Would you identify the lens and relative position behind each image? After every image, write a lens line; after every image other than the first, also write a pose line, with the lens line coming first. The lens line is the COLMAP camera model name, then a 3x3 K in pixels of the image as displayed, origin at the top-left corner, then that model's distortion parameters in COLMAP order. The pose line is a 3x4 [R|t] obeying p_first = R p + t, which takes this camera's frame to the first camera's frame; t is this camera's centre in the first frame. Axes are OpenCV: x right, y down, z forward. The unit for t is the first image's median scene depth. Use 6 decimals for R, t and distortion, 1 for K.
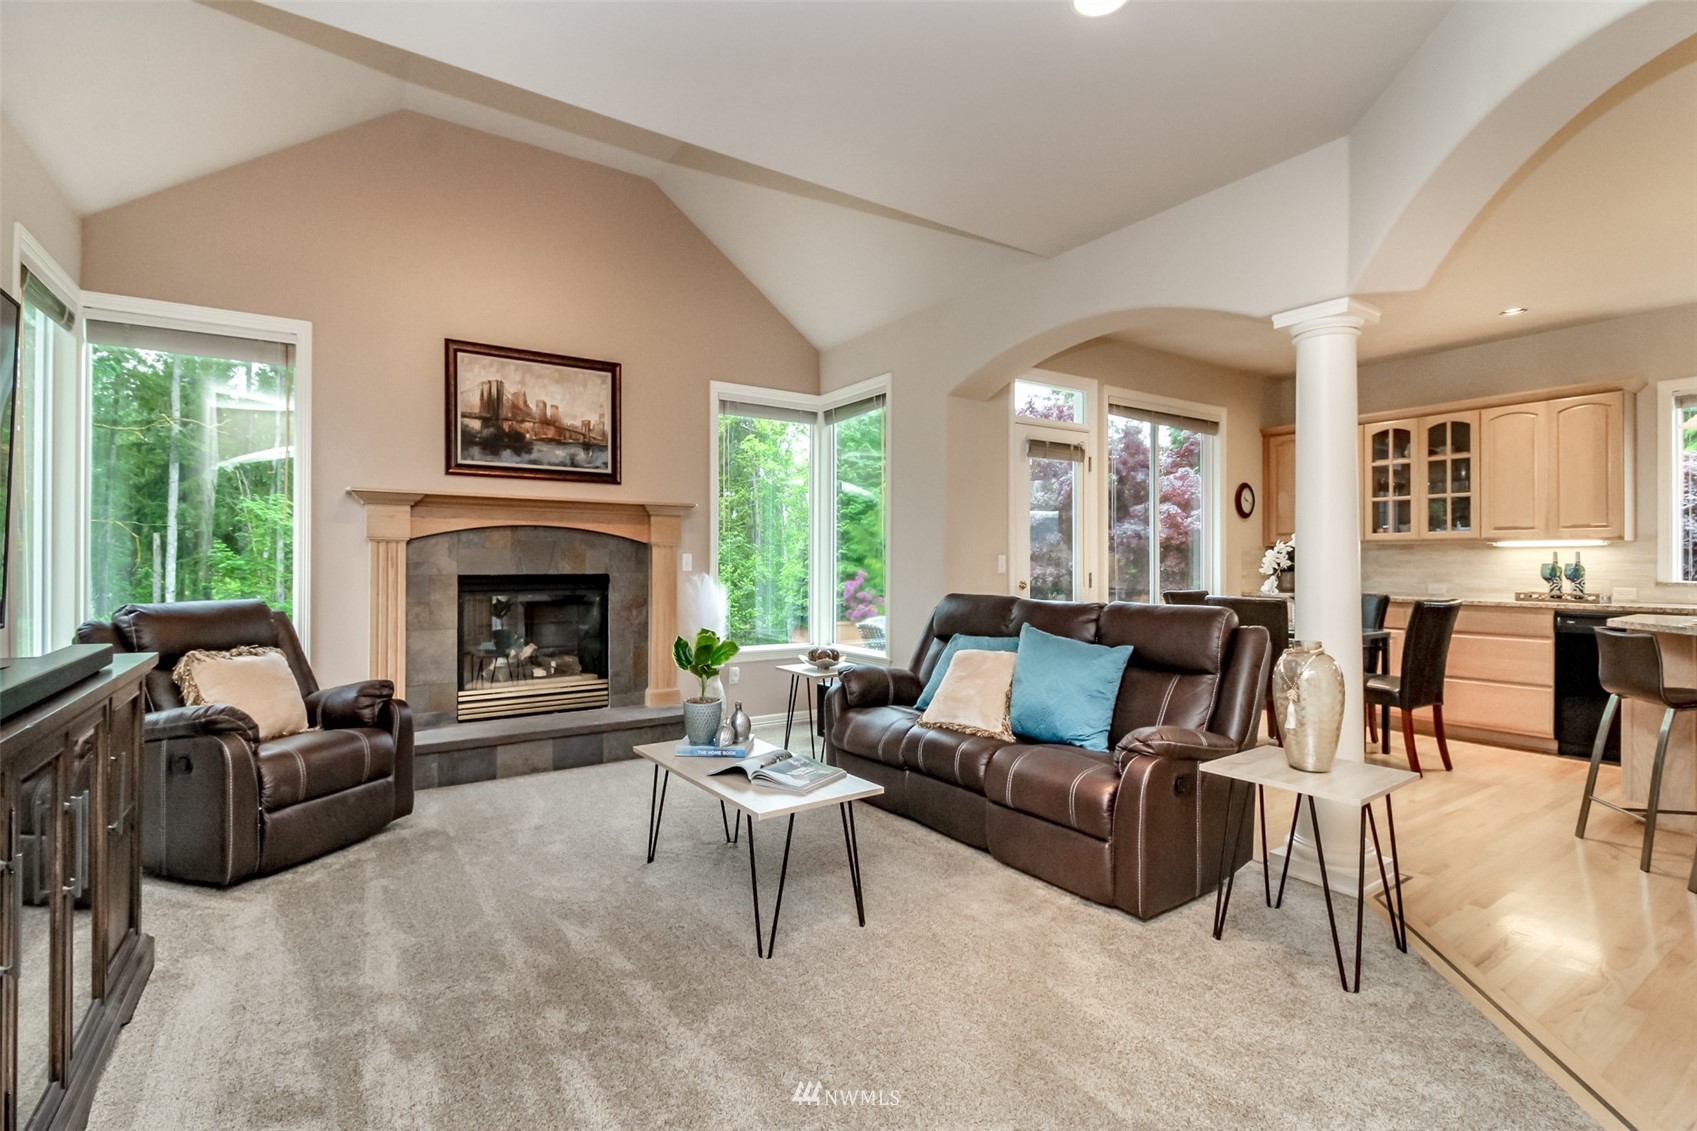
lens RADIAL K [[779.7, 0, 838.9], [0, 779.7, 566.0], [0, 0, 1]] dist [-0.001133, 0.000210]
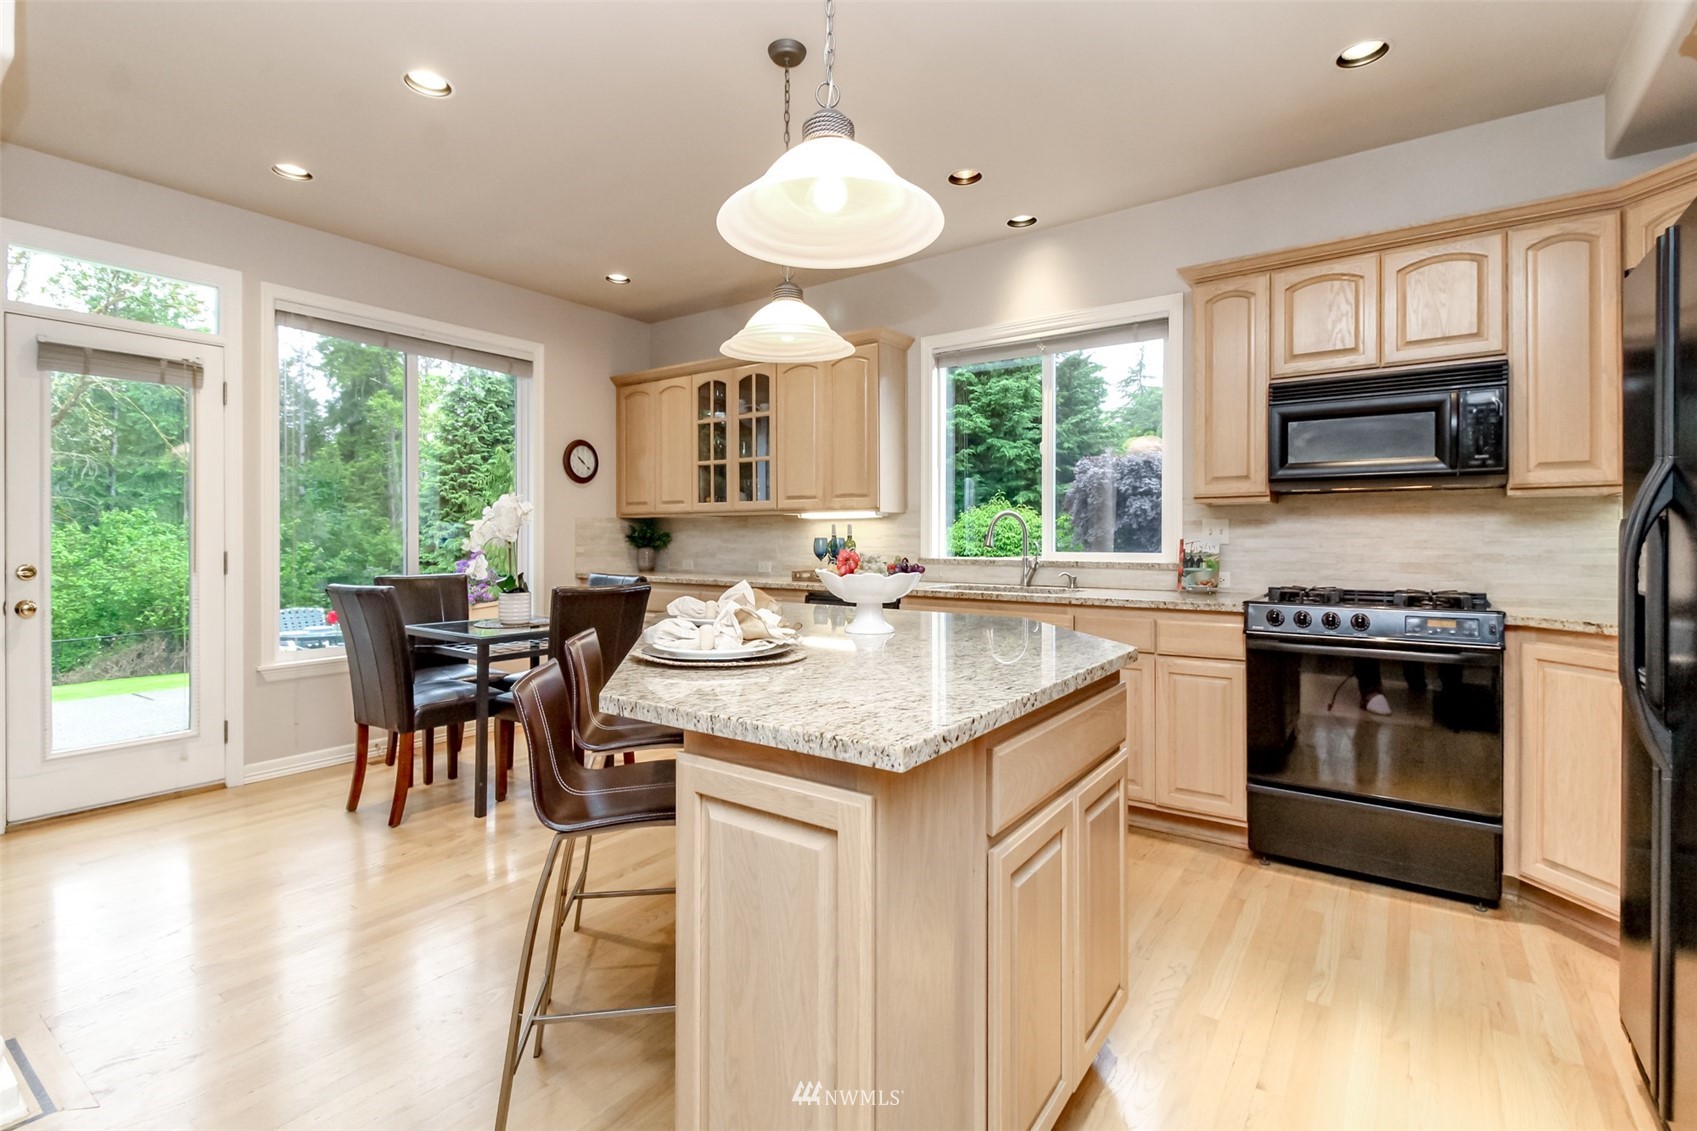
lens RADIAL K [[779.7, 0, 839.1], [0, 779.7, 549.0], [0, 0, 1]] dist [-0.001133, 0.000210]
pose [[0.938315, -0.004020, 0.345758, 0.592647], [0.001255, 0.999965, 0.008220, 0.002317], [-0.345779, -0.007279, 0.938288, 0.163568]]
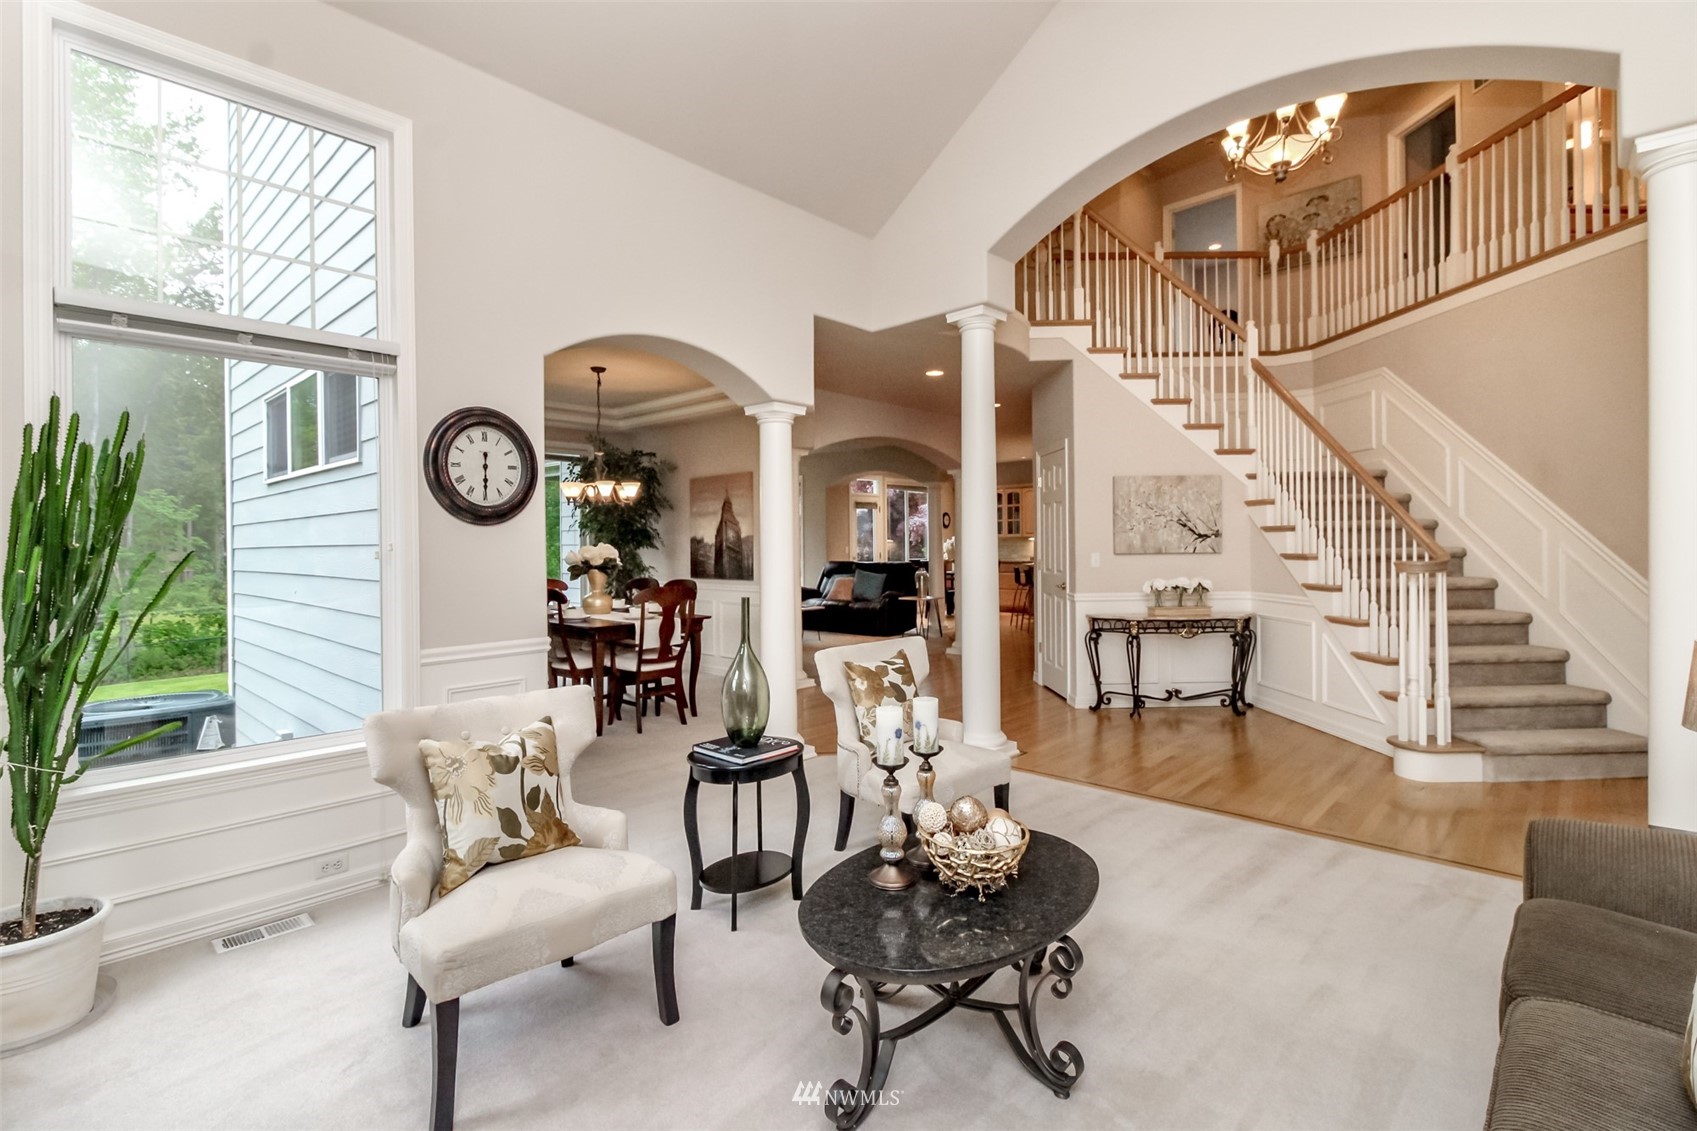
lens RADIAL K [[779.7, 0, 856.5], [0, 779.7, 554.2], [0, 0, 1]] dist [-0.001133, 0.000210]
pose [[0.969810, -0.014959, 0.243403, -0.369088], [0.011407, 0.999807, 0.015994, -0.027517], [-0.243595, -0.012734, 0.969793, -1.436545]]
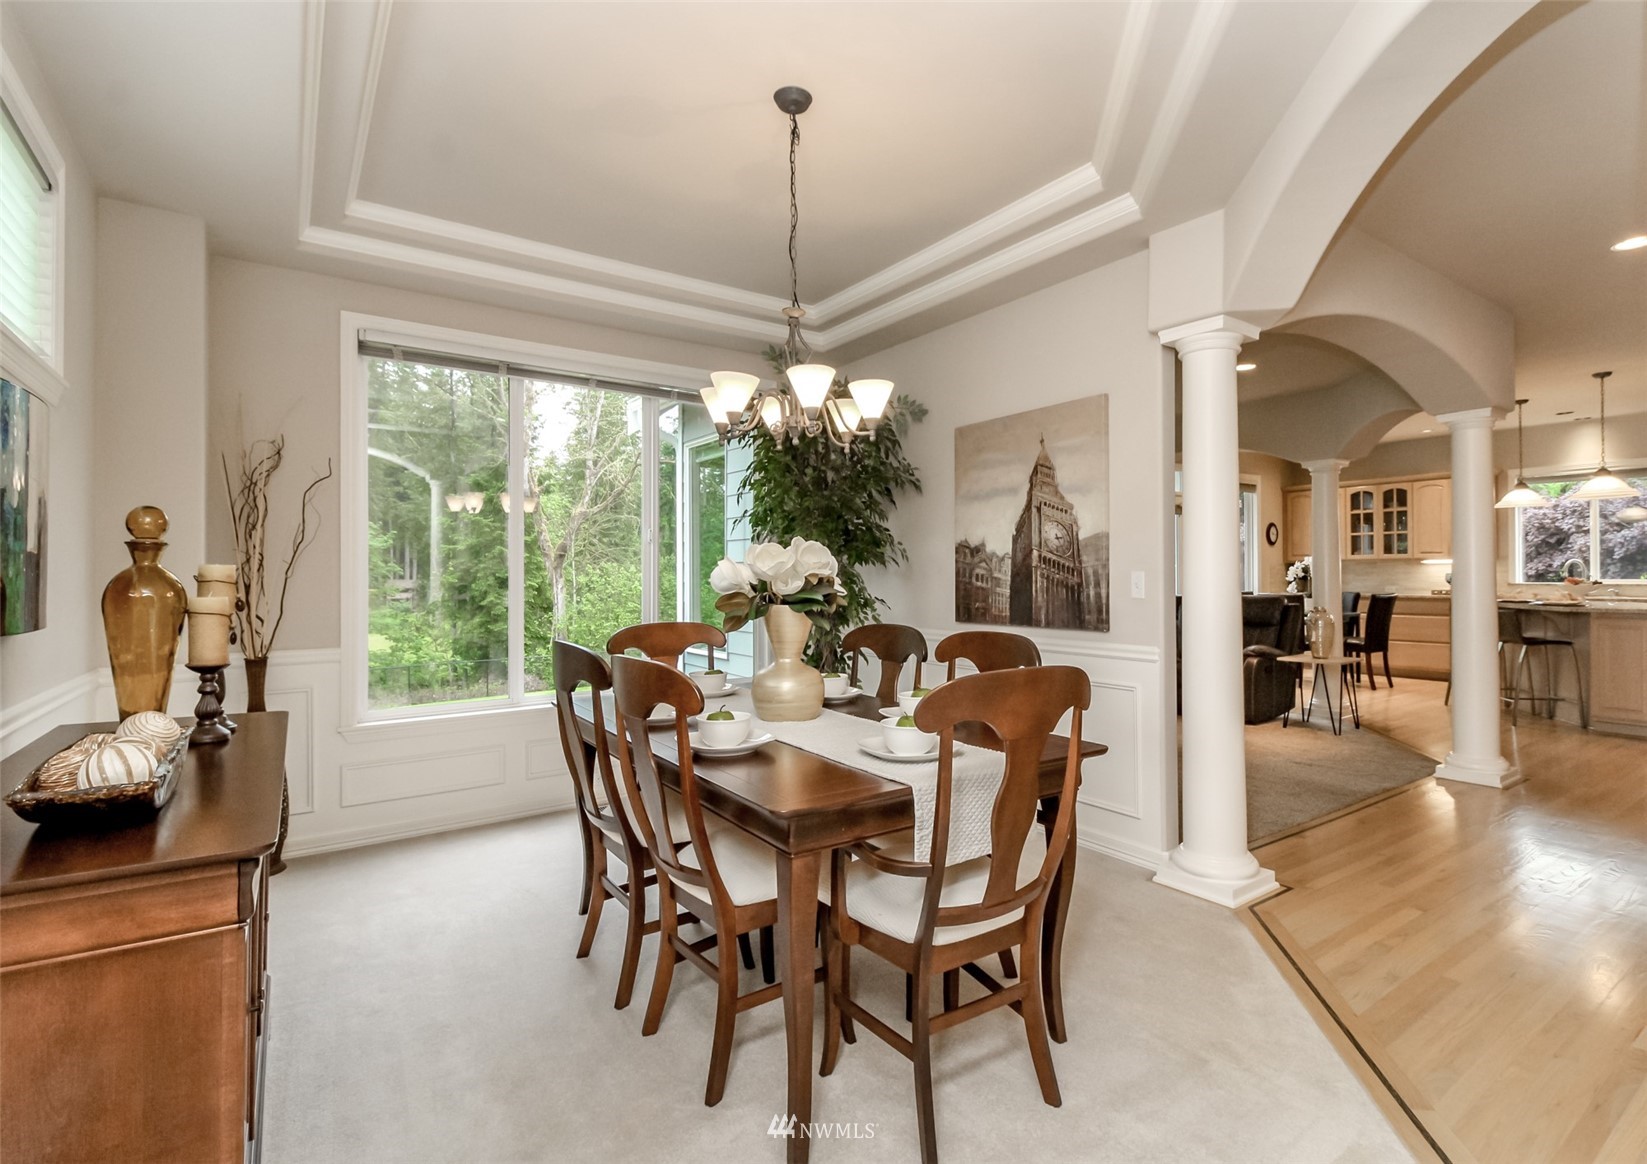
lens RADIAL K [[787.5, 0, 837.5], [0, 787.5, 586.3], [0, 0, 1]] dist [-0.027160, 0.000089]
pose [[0.999924, -0.010031, 0.007132, -0.435734], [0.009952, 0.999890, 0.010985, -0.006188], [-0.007241, -0.010913, 0.999914, -0.673166]]
